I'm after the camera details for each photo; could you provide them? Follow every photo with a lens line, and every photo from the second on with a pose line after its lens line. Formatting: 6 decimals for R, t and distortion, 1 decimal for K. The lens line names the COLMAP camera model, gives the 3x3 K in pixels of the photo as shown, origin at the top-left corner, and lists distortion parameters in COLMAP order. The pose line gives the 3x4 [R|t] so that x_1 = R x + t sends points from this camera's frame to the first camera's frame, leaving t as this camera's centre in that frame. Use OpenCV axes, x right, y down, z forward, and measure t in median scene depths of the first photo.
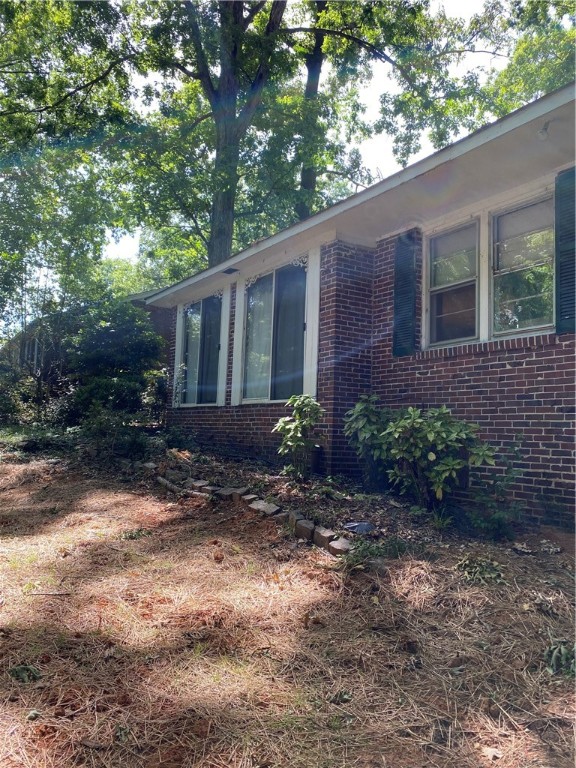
lens RADIAL K [[583.7, 0, 288.0], [0, 583.7, 384.0], [0, 0, 1]] dist [-0.002187, -0.000642]
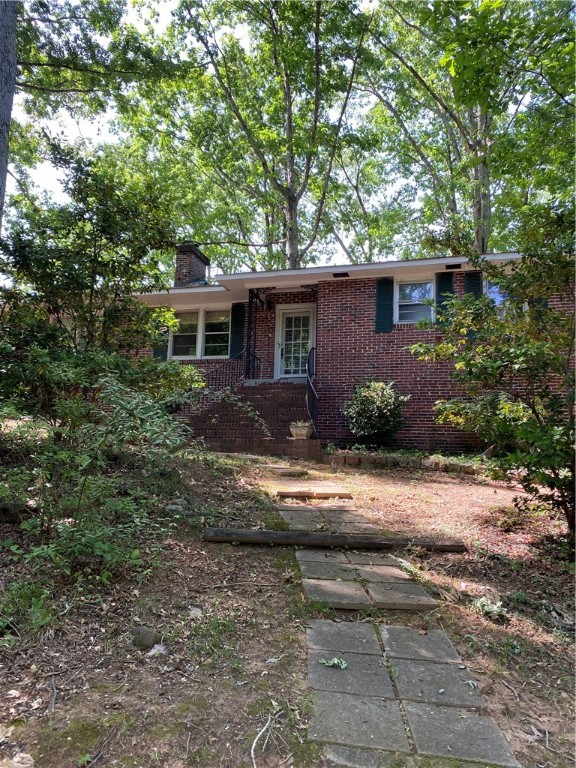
lens RADIAL K [[583.7, 0, 288.0], [0, 583.7, 384.0], [0, 0, 1]] dist [-0.002187, -0.000642]
pose [[0.733042, 0.102212, 0.672460, -0.241651], [-0.060933, 0.994538, -0.084745, 0.062185], [-0.677449, 0.021147, 0.735266, -0.535108]]
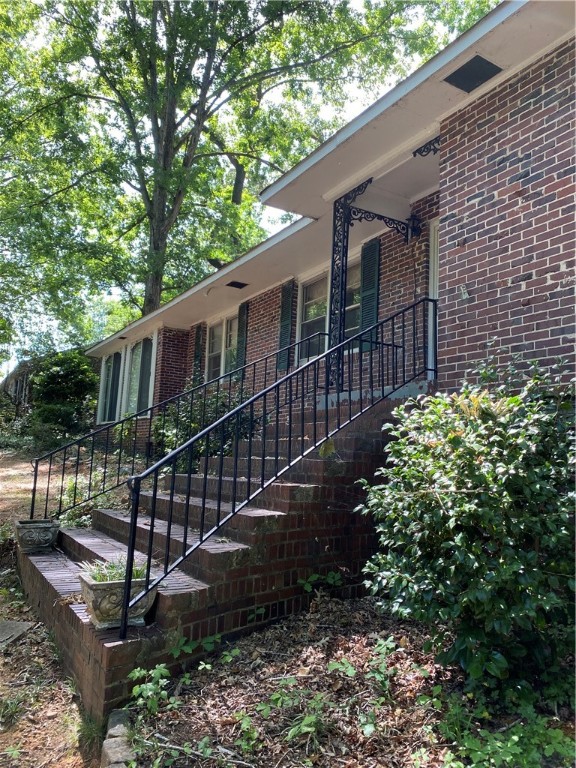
lens RADIAL K [[583.7, 0, 288.0], [0, 583.7, 384.0], [0, 0, 1]] dist [-0.002187, -0.000642]
pose [[0.999664, 0.010098, -0.023874, 0.198687], [-0.011459, 0.998275, -0.057589, 0.010170], [0.023251, 0.057843, 0.998055, -0.296671]]
